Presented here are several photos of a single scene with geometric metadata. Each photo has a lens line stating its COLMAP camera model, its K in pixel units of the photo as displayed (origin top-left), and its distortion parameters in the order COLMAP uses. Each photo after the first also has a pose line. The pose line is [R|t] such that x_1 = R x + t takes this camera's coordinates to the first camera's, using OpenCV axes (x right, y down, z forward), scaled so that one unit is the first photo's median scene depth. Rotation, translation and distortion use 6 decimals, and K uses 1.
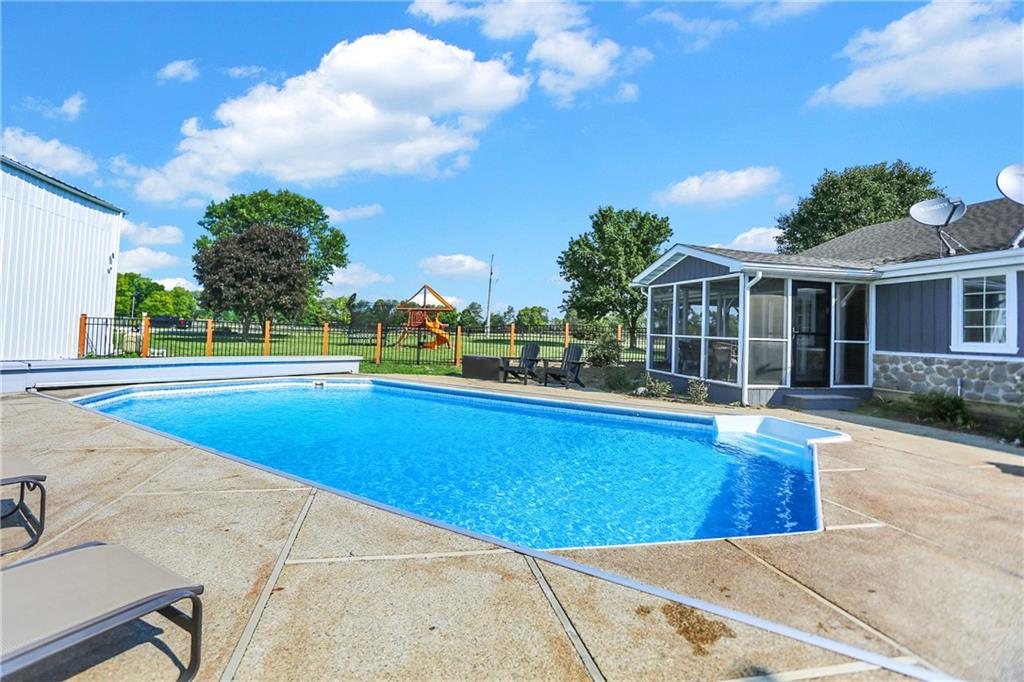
lens RADIAL K [[497.9, 0, 495.4], [0, 497.9, 315.4], [0, 0, 1]] dist [-0.067947, 0.040142]
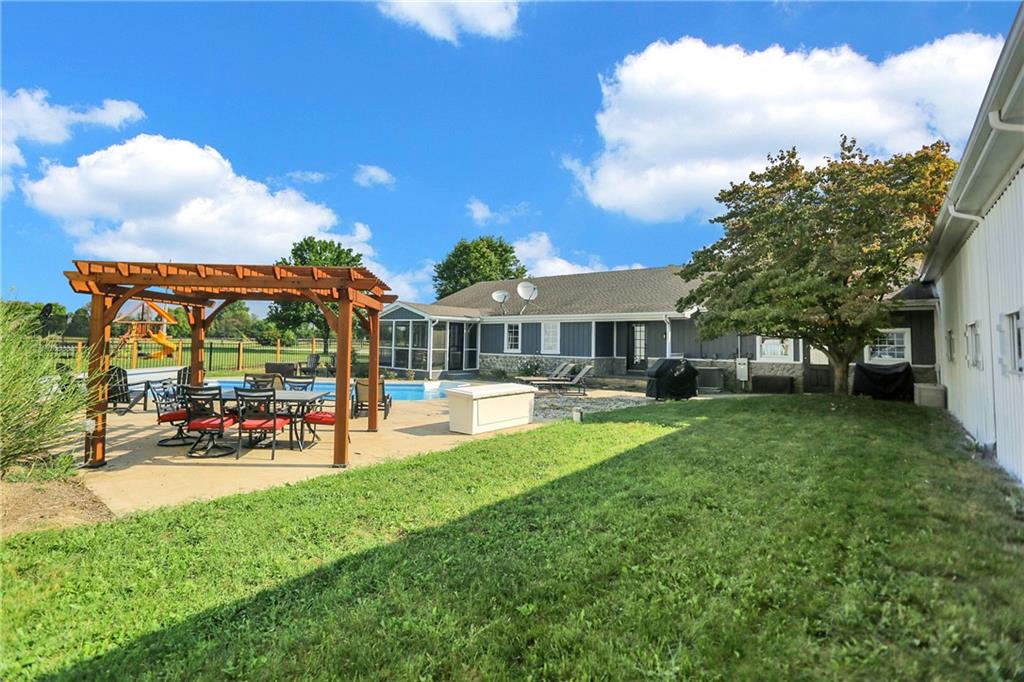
lens RADIAL K [[497.9, 0, 495.4], [0, 497.9, 315.4], [0, 0, 1]] dist [-0.067947, 0.040142]
pose [[0.783851, 0.013526, 0.620802, -0.440666], [-0.011431, 0.999908, -0.007354, -0.062732], [-0.620844, -0.001332, 0.783933, -0.631079]]
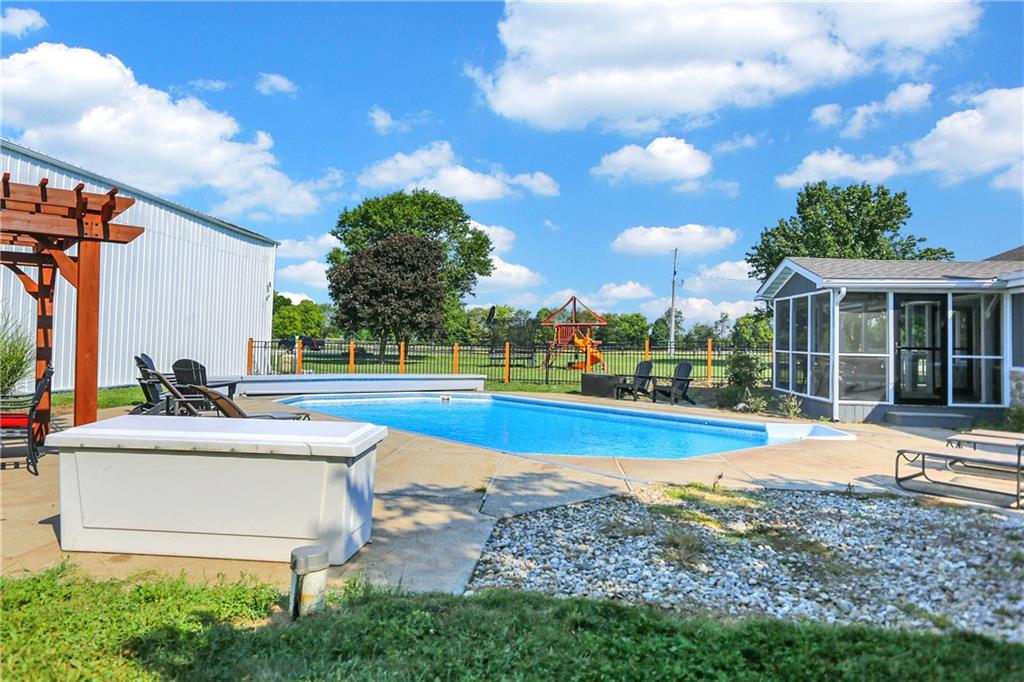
lens RADIAL K [[691.8, 0, 515.0], [0, 691.8, 299.5], [0, 0, 1]] dist [0.000974, 0.002471]
pose [[0.961272, -0.030817, -0.273872, 0.181150], [0.019798, 0.998883, -0.042908, -0.011345], [0.274888, 0.035824, 0.960809, -0.368526]]
